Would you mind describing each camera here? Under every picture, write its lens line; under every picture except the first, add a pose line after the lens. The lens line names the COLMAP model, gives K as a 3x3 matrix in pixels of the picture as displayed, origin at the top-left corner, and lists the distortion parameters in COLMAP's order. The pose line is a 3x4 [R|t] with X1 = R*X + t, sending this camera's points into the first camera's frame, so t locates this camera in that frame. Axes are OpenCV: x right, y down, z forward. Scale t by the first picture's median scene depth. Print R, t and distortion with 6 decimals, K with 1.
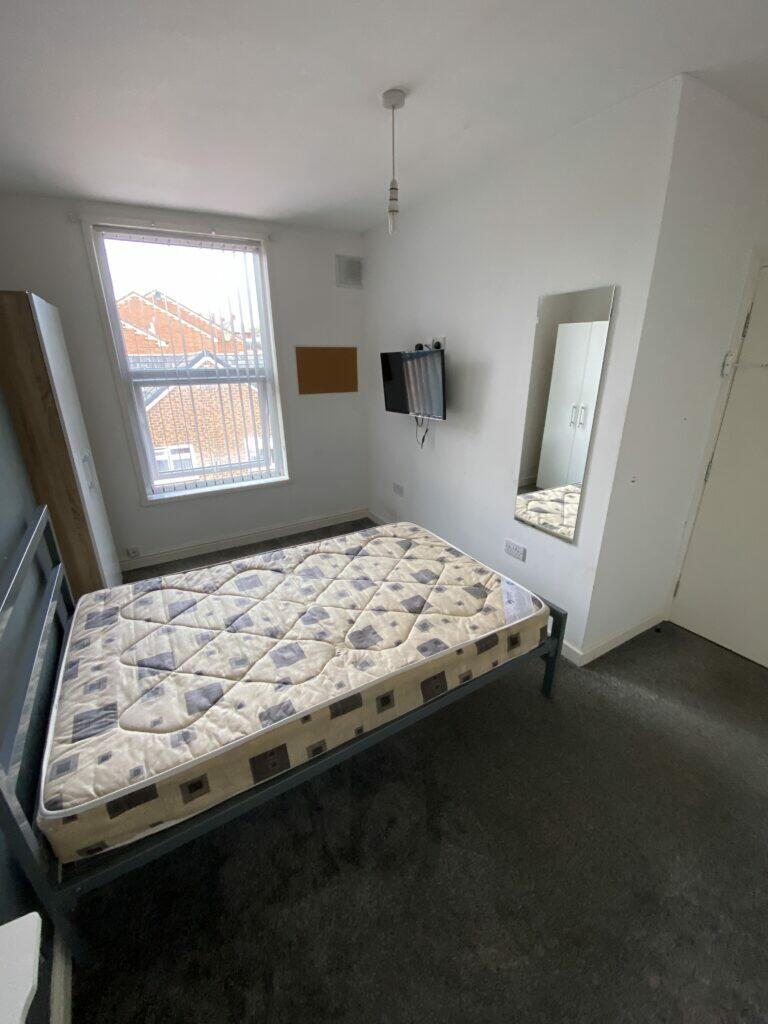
lens RADIAL K [[422.3, 0, 386.2], [0, 422.3, 509.7], [0, 0, 1]] dist [0.001904, -0.000084]
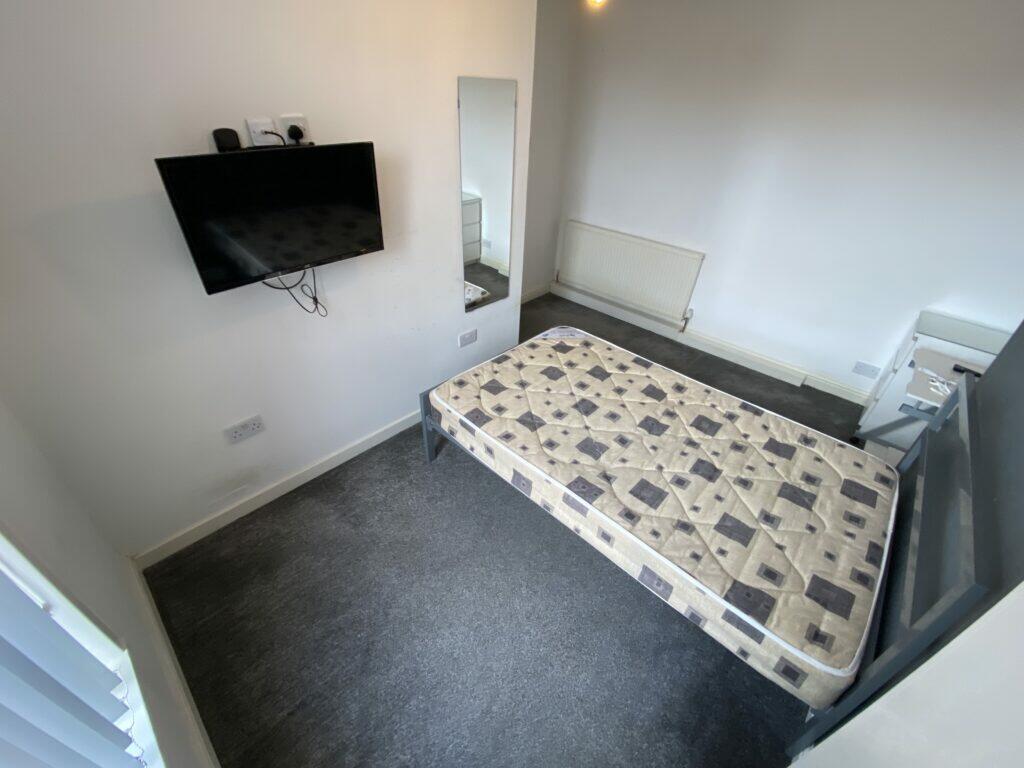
lens RADIAL K [[422.3, 0, 515.2], [0, 422.3, 384.6], [0, 0, 1]] dist [0.001904, -0.000084]
pose [[-0.300691, -0.543950, 0.783392, -0.934545], [0.295404, 0.727891, 0.618798, -0.654241], [-0.906819, 0.417484, -0.058186, 1.466881]]
